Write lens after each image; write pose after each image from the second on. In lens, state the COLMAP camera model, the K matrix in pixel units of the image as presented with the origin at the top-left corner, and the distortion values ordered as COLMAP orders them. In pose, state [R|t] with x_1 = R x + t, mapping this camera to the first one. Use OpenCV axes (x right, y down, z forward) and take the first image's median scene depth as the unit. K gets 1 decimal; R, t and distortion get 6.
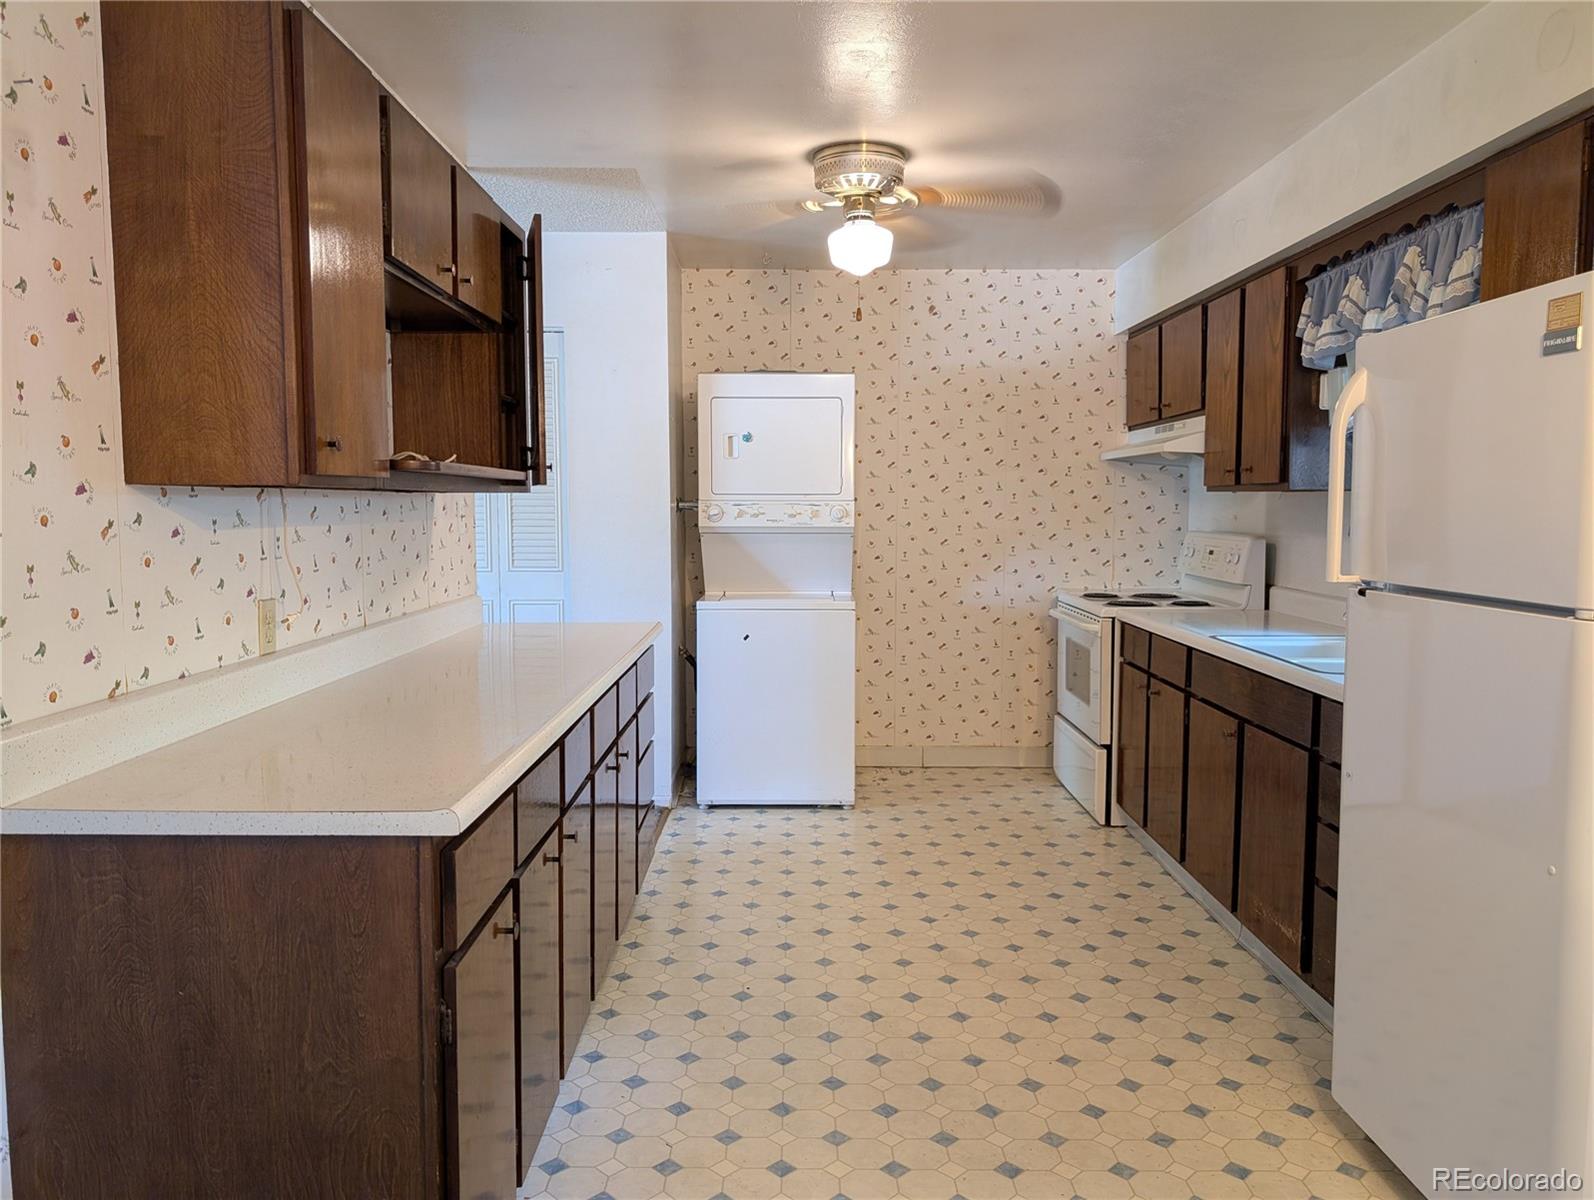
lens RADIAL K [[1137.4, 0, 797.8], [0, 1137.4, 599.6], [0, 0, 1]] dist [0.012172, -0.010514]
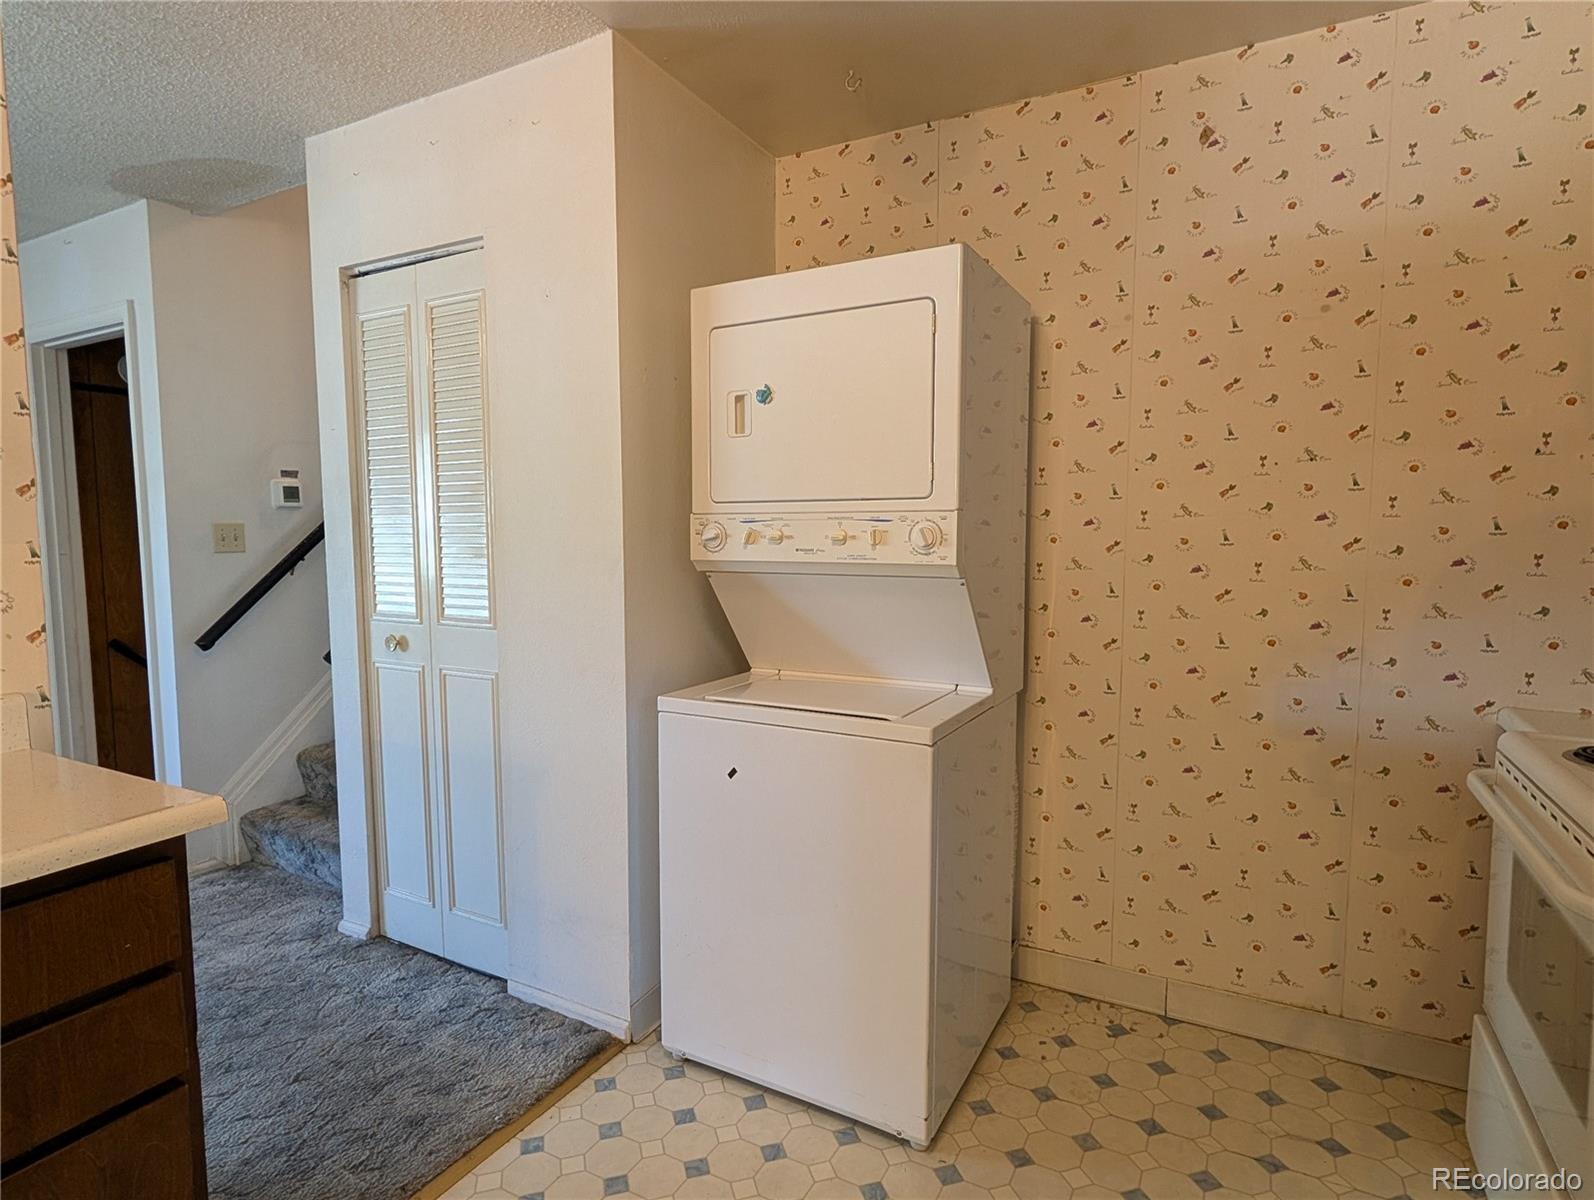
lens RADIAL K [[839.7, 0, 796.9], [0, 839.7, 599.9], [0, 0, 1]] dist [-0.010036, 0.001835]
pose [[0.876643, 0.035819, -0.479807, 0.143664], [-0.038976, 0.999234, 0.003383, -0.042965], [0.479560, 0.015735, 0.877368, 0.589716]]
